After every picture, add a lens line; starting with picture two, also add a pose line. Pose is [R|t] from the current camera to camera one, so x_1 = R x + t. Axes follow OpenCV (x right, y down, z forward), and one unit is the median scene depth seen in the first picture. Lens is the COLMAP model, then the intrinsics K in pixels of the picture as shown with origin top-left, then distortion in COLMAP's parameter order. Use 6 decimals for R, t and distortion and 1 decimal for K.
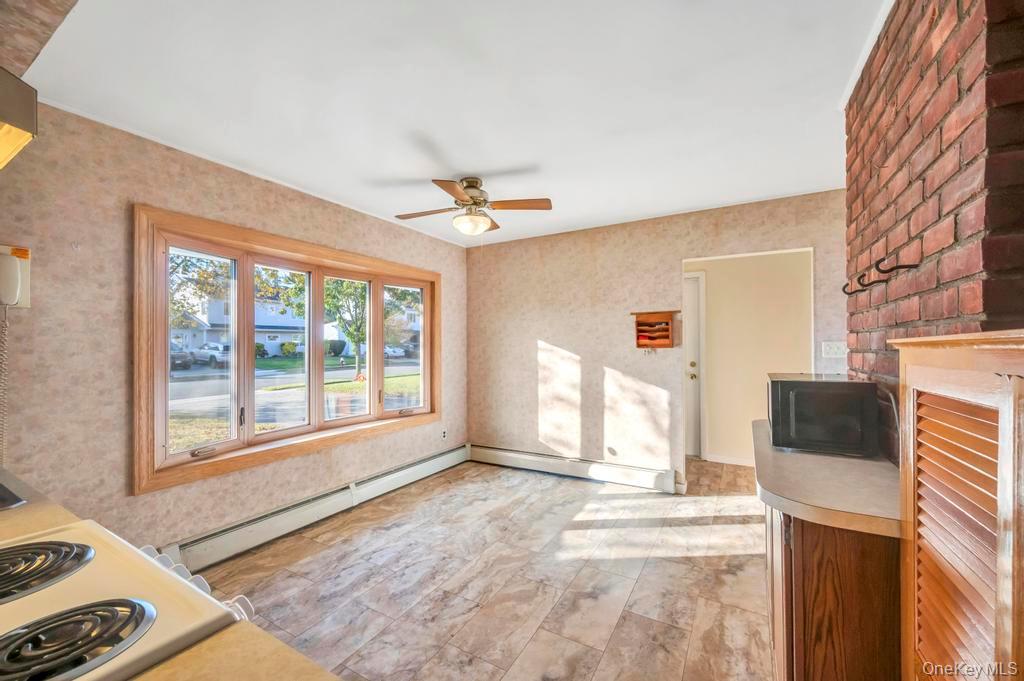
lens RADIAL K [[409.2, 0, 510.1], [0, 409.2, 341.8], [0, 0, 1]] dist [-0.000218, -0.000880]
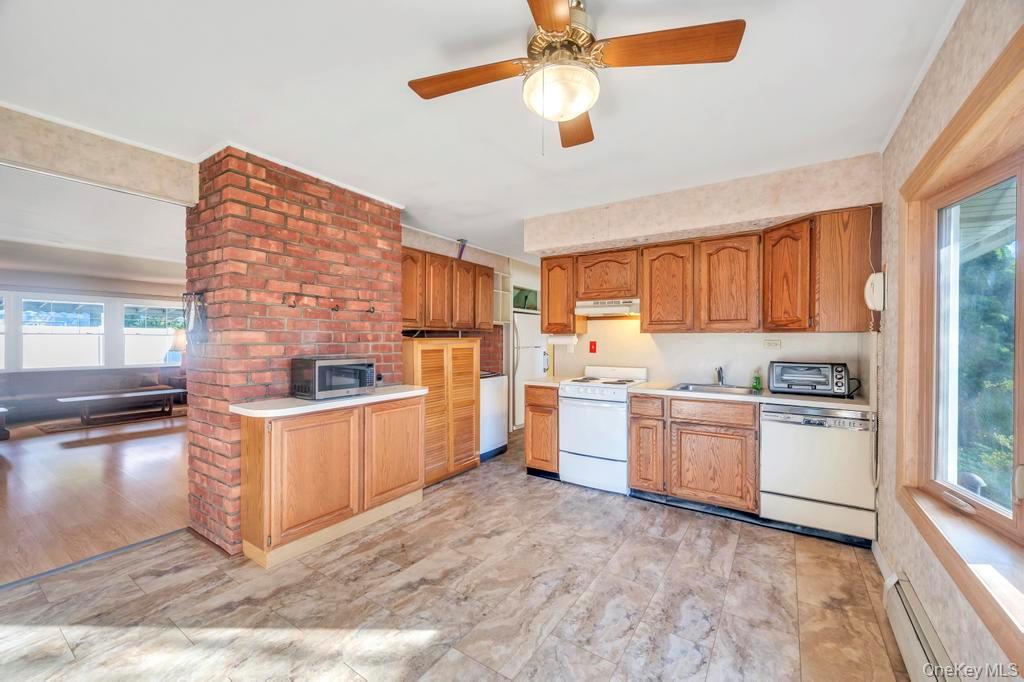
lens RADIAL K [[409.2, 0, 512.4], [0, 409.2, 341.0], [0, 0, 1]] dist [-0.000218, -0.000880]
pose [[-0.998216, 0.000649, 0.059705, -0.050553], [0.000503, 0.999997, -0.002454, 0.008208], [-0.059706, -0.002420, -0.998213, 1.198099]]
